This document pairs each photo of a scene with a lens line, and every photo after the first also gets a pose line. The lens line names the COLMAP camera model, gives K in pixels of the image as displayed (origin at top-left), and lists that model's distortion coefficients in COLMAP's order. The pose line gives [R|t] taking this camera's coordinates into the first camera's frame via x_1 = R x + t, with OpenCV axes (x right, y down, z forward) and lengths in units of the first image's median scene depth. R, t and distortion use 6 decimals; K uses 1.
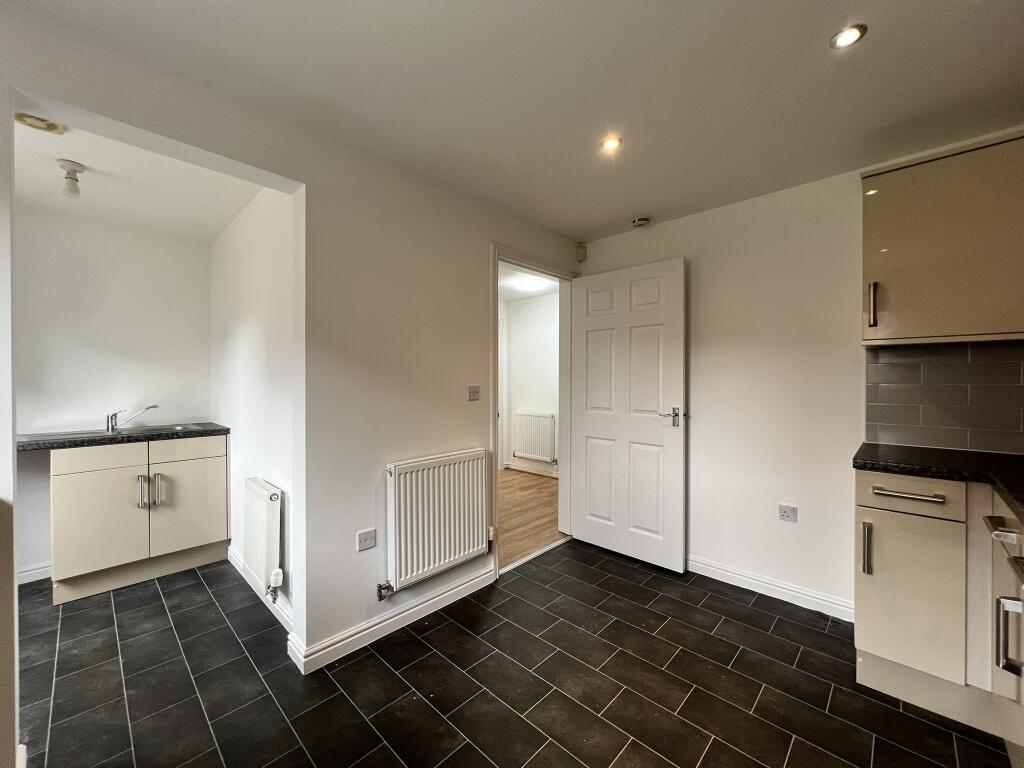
lens RADIAL K [[415.8, 0, 516.2], [0, 415.8, 383.3], [0, 0, 1]] dist [0.003656, 0.000294]
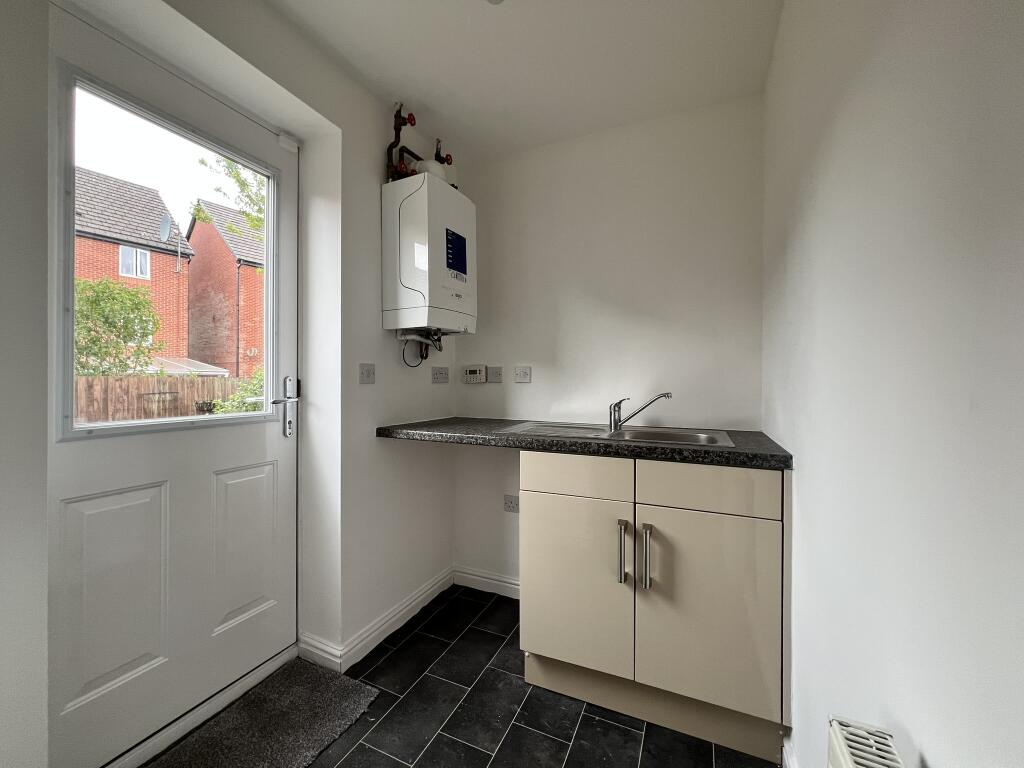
lens RADIAL K [[415.8, 0, 507.6], [0, 415.8, 380.6], [0, 0, 1]] dist [0.003656, 0.000294]
pose [[0.304252, 0.010460, -0.952534, -0.425606], [-0.011469, 0.999907, 0.007317, 0.038140], [0.952522, 0.008698, 0.304344, 0.675314]]
